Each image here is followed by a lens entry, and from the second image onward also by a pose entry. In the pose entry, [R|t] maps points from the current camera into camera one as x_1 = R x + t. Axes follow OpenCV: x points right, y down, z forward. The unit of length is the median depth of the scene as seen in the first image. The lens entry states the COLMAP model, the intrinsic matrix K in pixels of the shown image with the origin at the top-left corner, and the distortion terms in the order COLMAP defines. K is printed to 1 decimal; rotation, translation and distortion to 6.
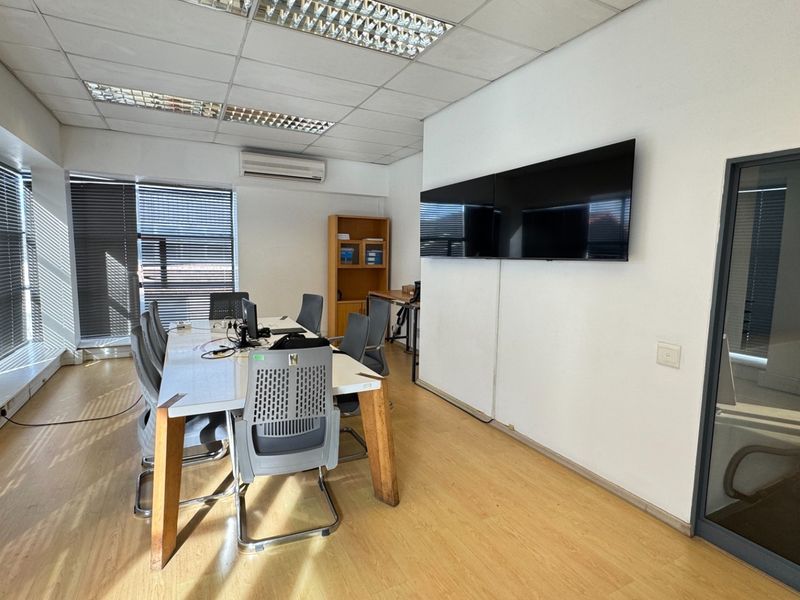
lens RADIAL K [[423.4, 0, 397.9], [0, 423.4, 300.4], [0, 0, 1]] dist [0.000404, -0.000856]
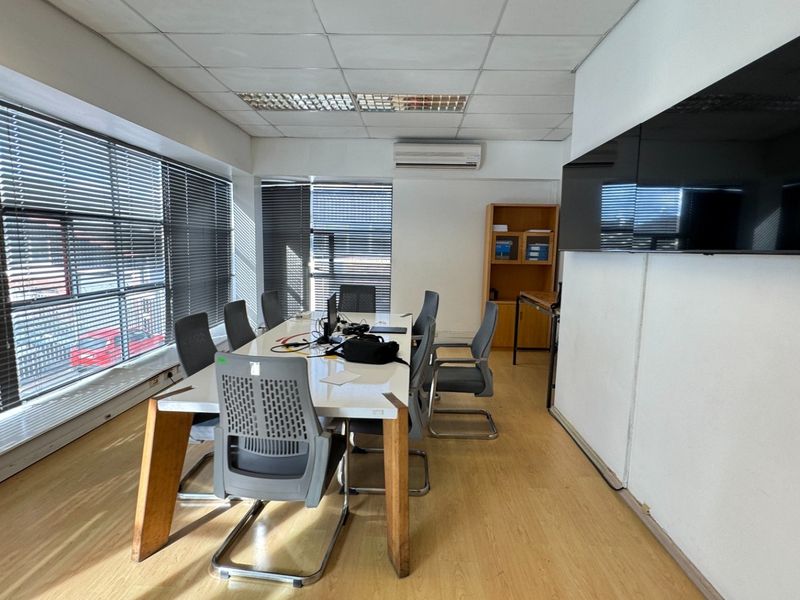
lens RADIAL K [[423.4, 0, 397.9], [0, 423.4, 300.4], [0, 0, 1]] dist [0.000404, -0.000856]
pose [[0.874828, 0.060831, -0.480599, 0.134556], [-0.056413, 0.998127, 0.023649, -0.010079], [0.481138, 0.006424, 0.876621, 0.140373]]
